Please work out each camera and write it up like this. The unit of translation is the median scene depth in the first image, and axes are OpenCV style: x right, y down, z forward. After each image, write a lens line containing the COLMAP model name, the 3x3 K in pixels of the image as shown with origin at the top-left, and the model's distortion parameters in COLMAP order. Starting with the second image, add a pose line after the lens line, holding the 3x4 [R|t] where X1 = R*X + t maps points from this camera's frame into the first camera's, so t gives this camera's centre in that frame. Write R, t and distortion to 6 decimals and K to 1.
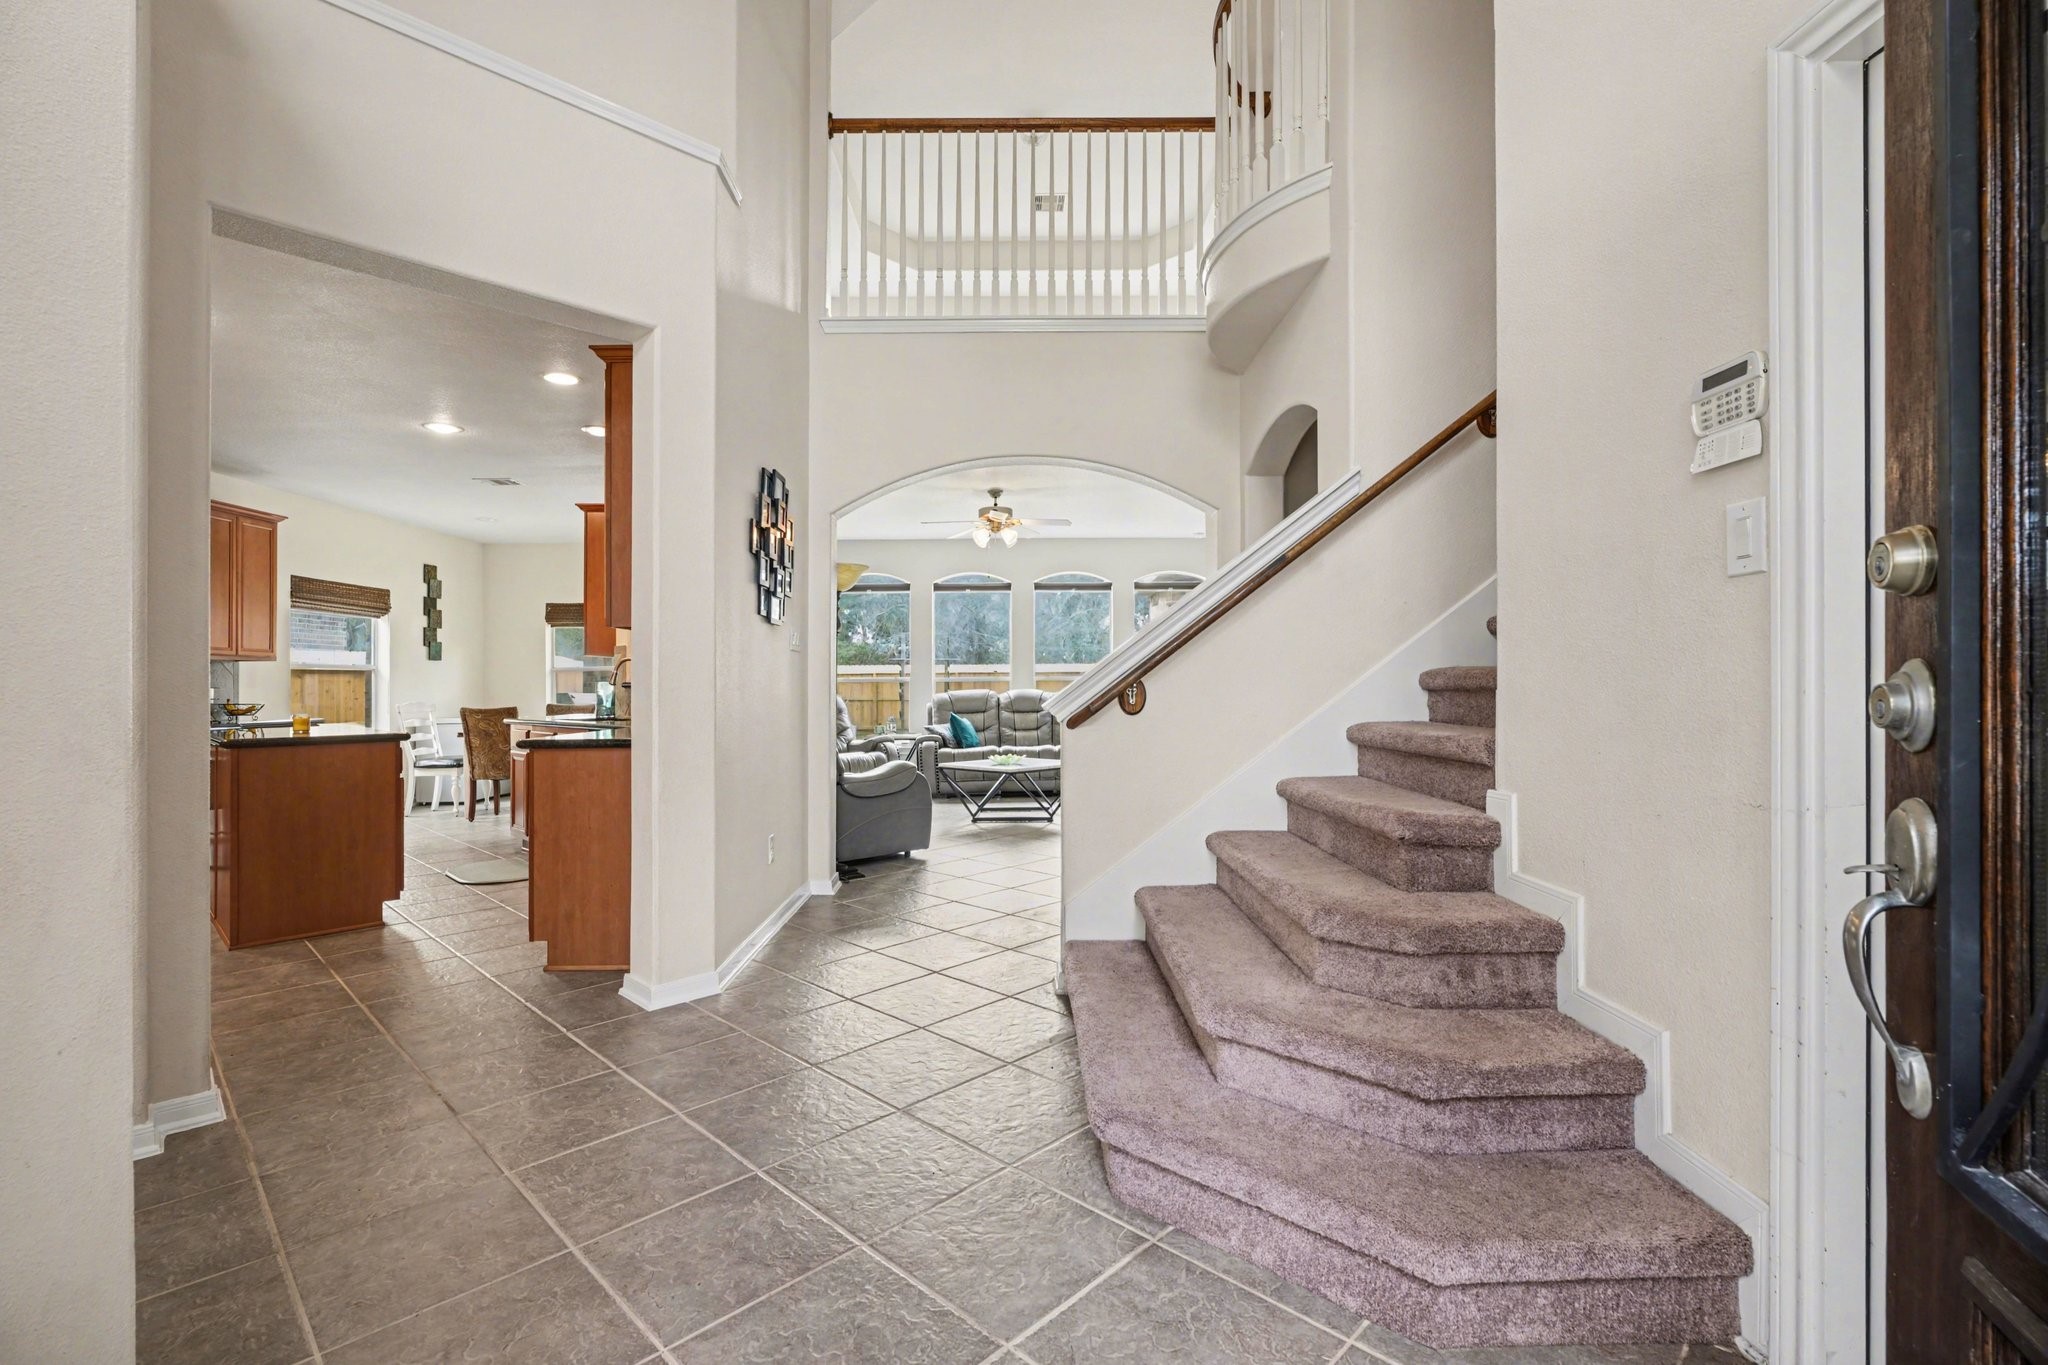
lens RADIAL K [[921.4, 0, 1024.0], [0, 921.4, 682.5], [0, 0, 1]] dist [-0.002180, -0.000116]
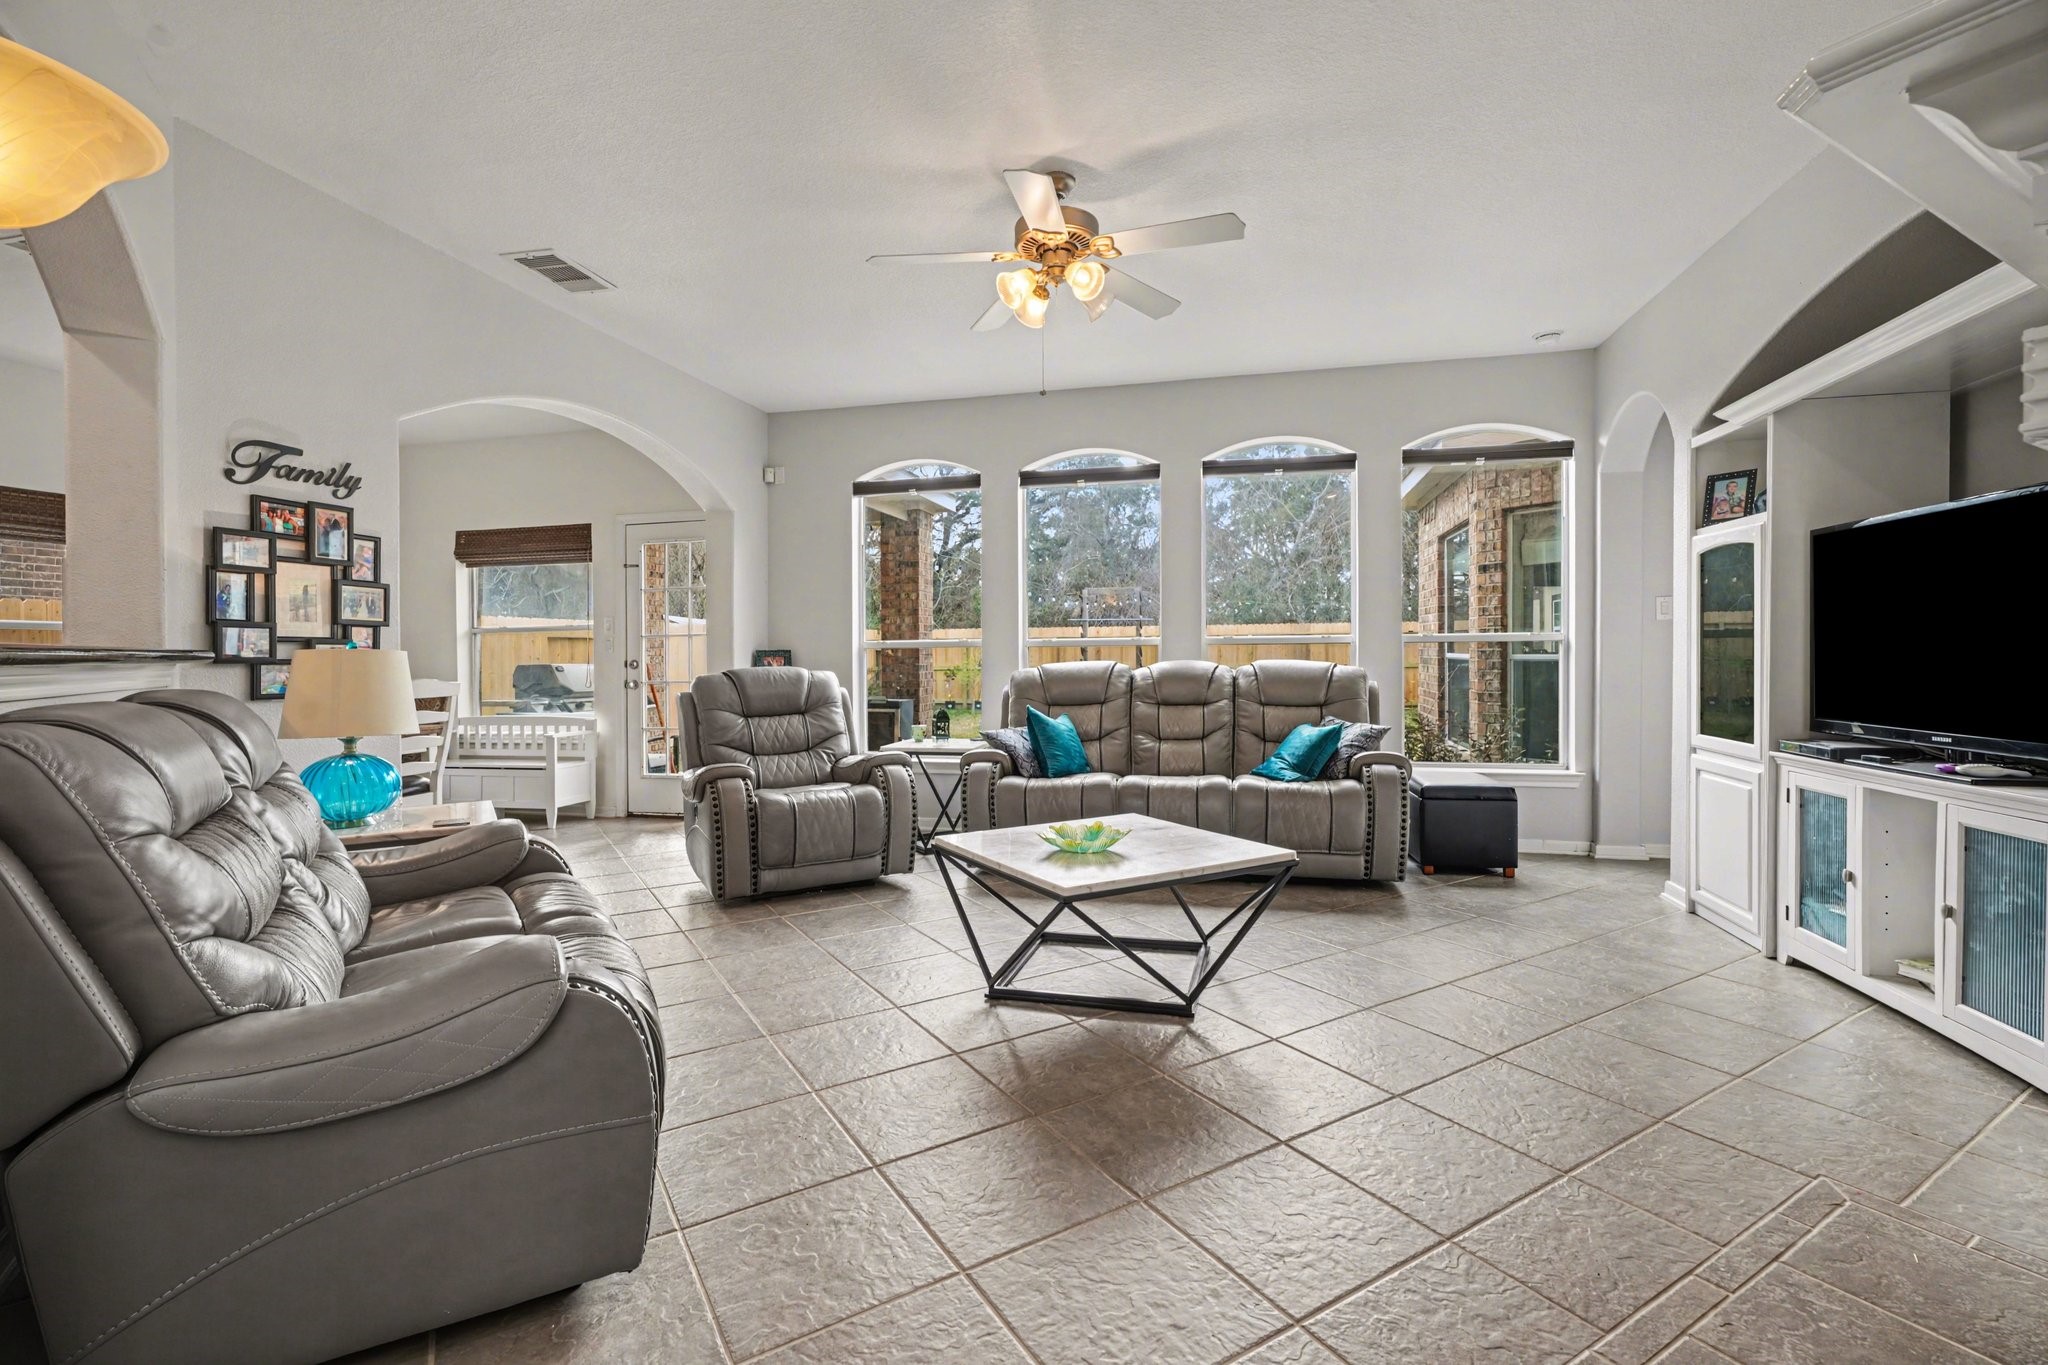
lens RADIAL K [[934.1, 0, 1014.6], [0, 934.1, 647.4], [0, 0, 1]] dist [-0.002635, 0.000603]
pose [[0.966809, -0.004036, -0.255467, 0.048587], [0.004006, 0.999992, -0.000638, 0.000082], [0.255467, -0.000407, 0.966818, 0.508410]]
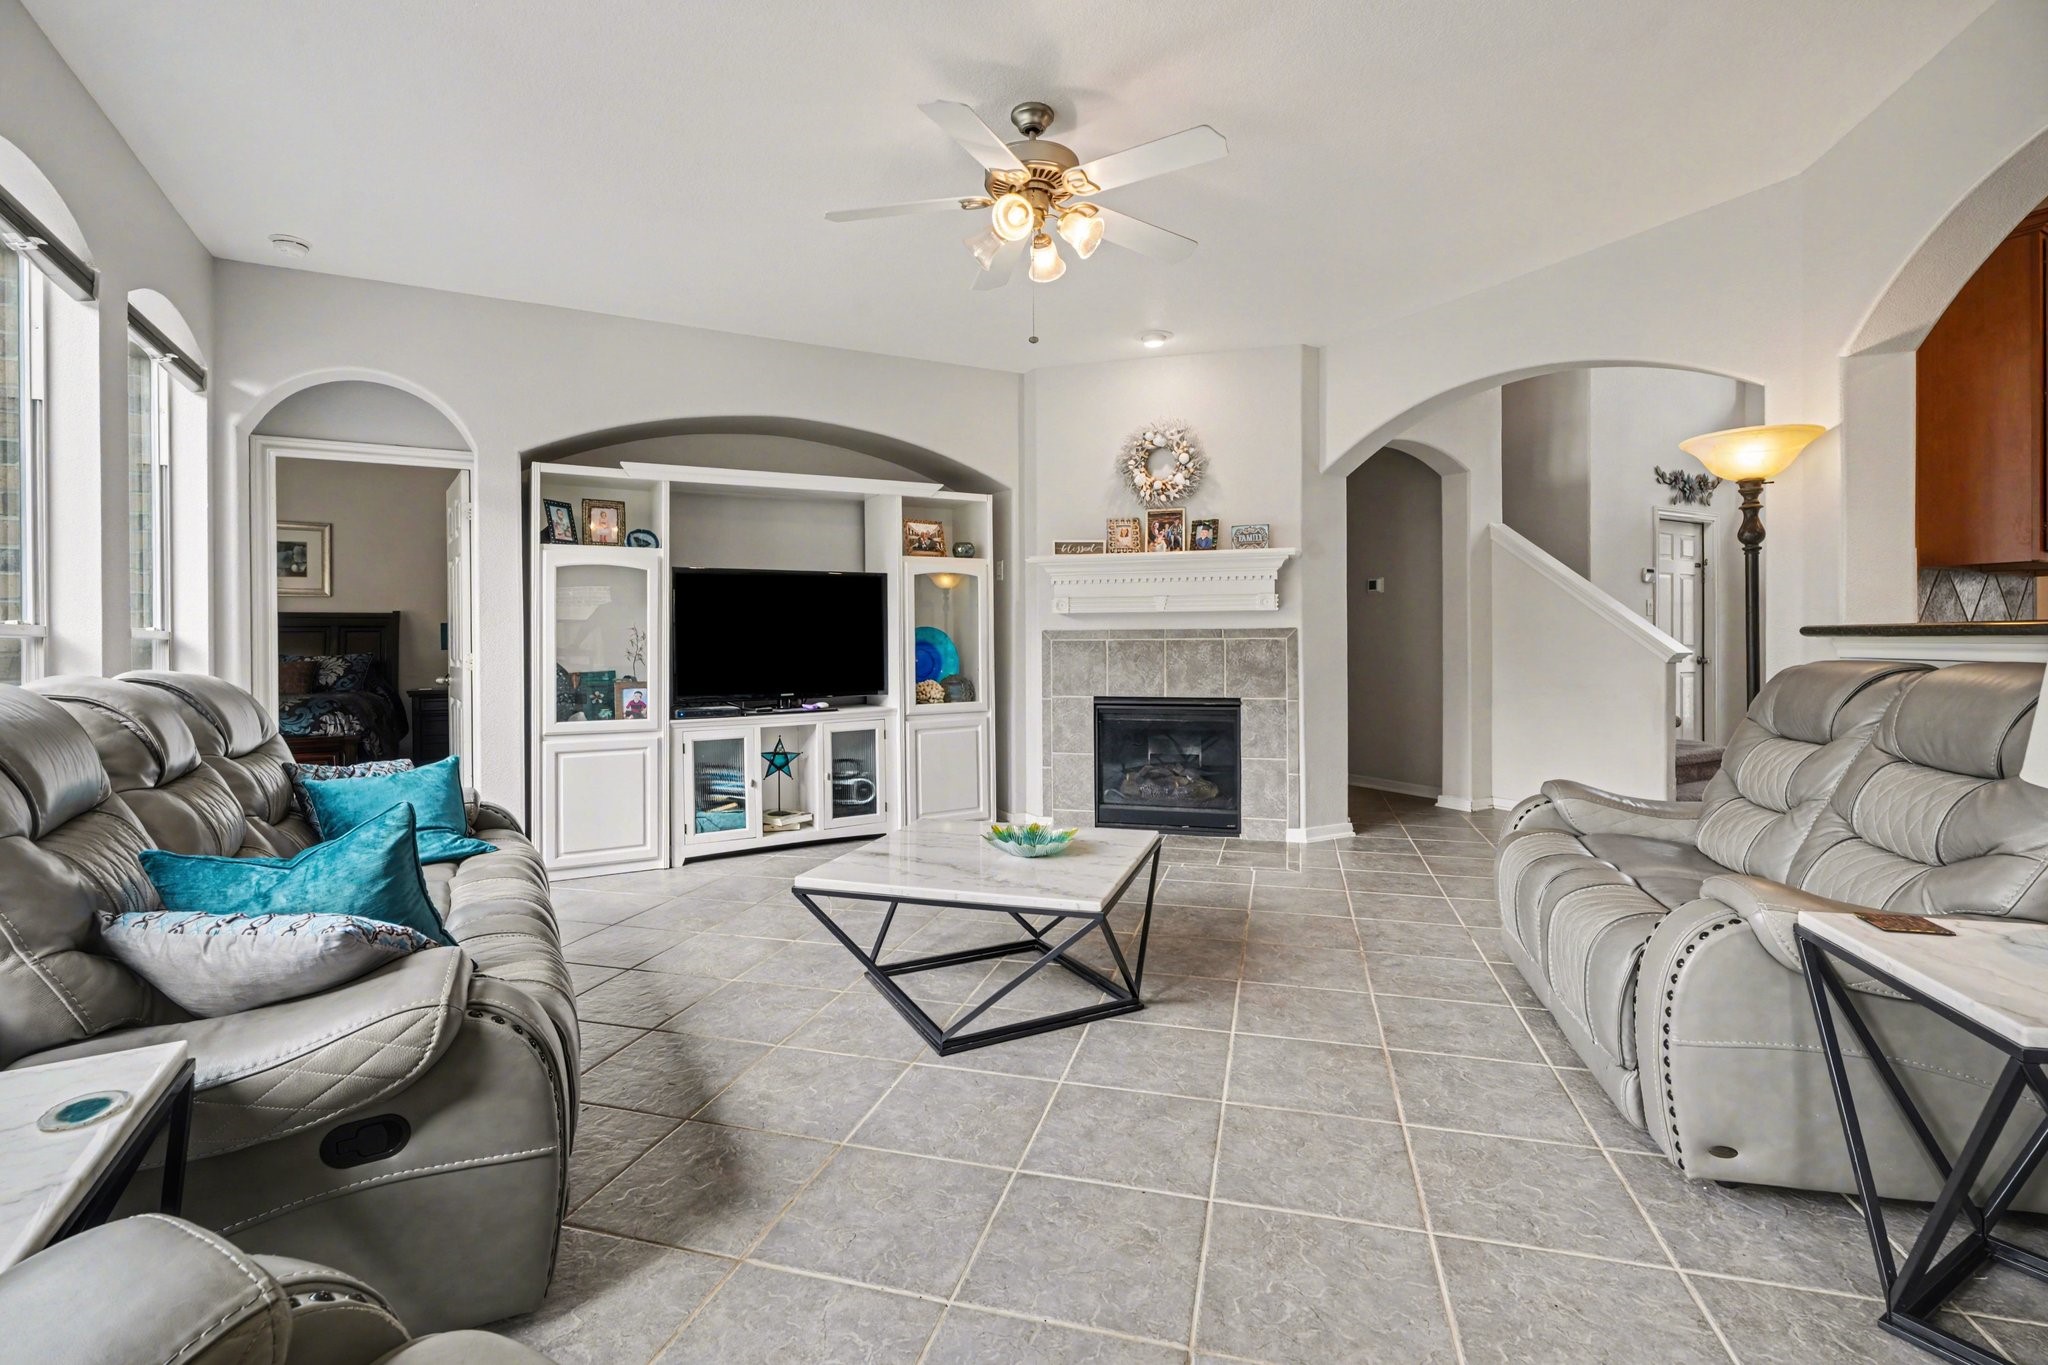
lens RADIAL K [[934.1, 0, 1014.6], [0, 934.1, 647.4], [0, 0, 1]] dist [-0.002635, 0.000603]
pose [[-0.484111, 0.007112, 0.874978, -0.316440], [0.010513, 0.999942, -0.002311, 0.004721], [-0.874944, 0.008080, -0.484157, 1.039758]]
